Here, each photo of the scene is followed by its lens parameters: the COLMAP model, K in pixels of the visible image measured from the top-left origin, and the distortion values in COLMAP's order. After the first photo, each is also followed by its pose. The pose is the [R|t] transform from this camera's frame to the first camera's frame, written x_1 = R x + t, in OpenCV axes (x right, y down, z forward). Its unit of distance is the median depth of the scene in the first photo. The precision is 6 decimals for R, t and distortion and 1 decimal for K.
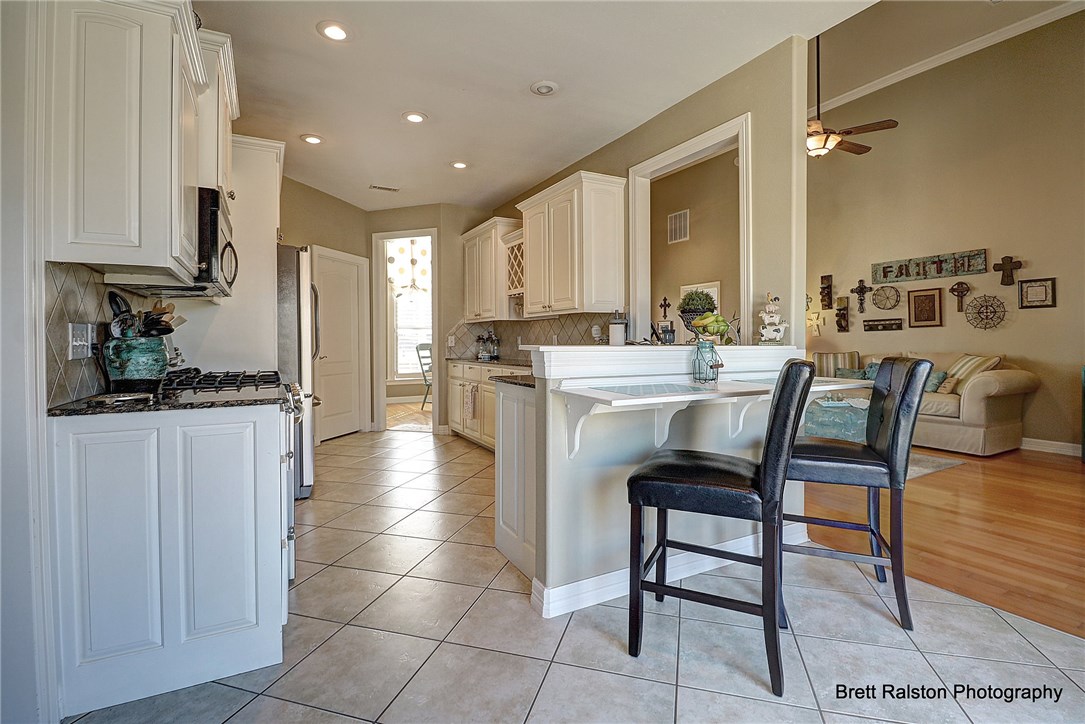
lens RADIAL K [[508.3, 0, 533.9], [0, 508.3, 346.4], [0, 0, 1]] dist [-0.016140, -0.004616]
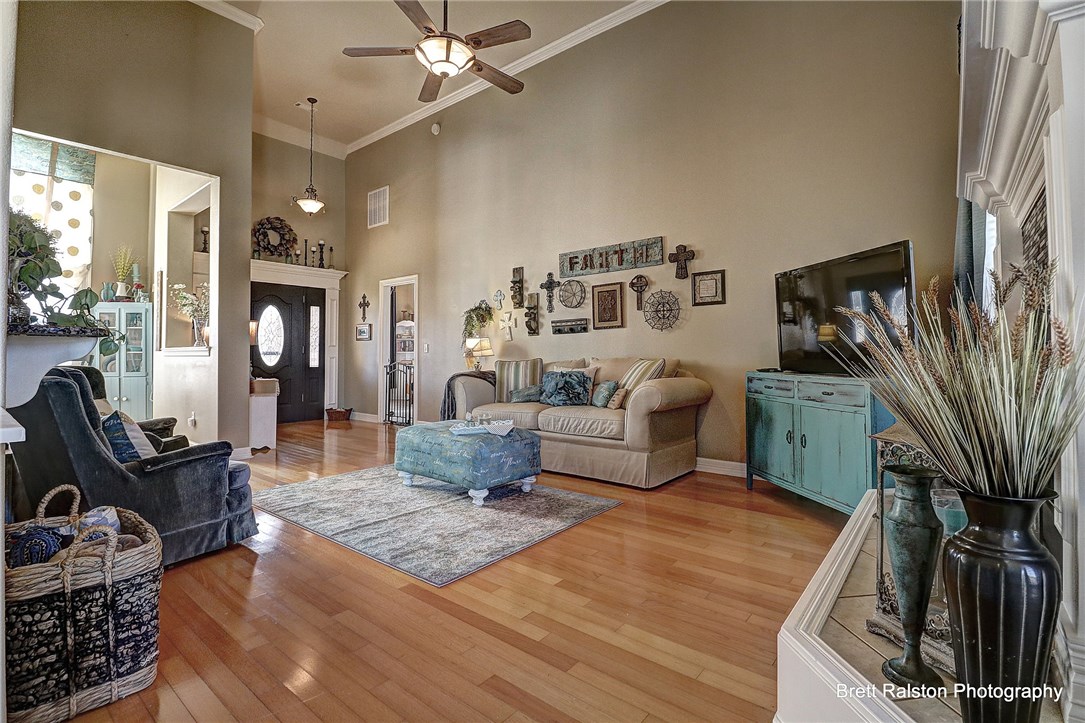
lens RADIAL K [[508.3, 0, 531.4], [0, 508.3, 343.9], [0, 0, 1]] dist [-0.016140, -0.004616]
pose [[0.930146, 0.013510, 0.366942, 0.341774], [-0.000276, 0.999348, -0.036095, 0.017877], [-0.367191, 0.033472, 0.929543, 0.253068]]
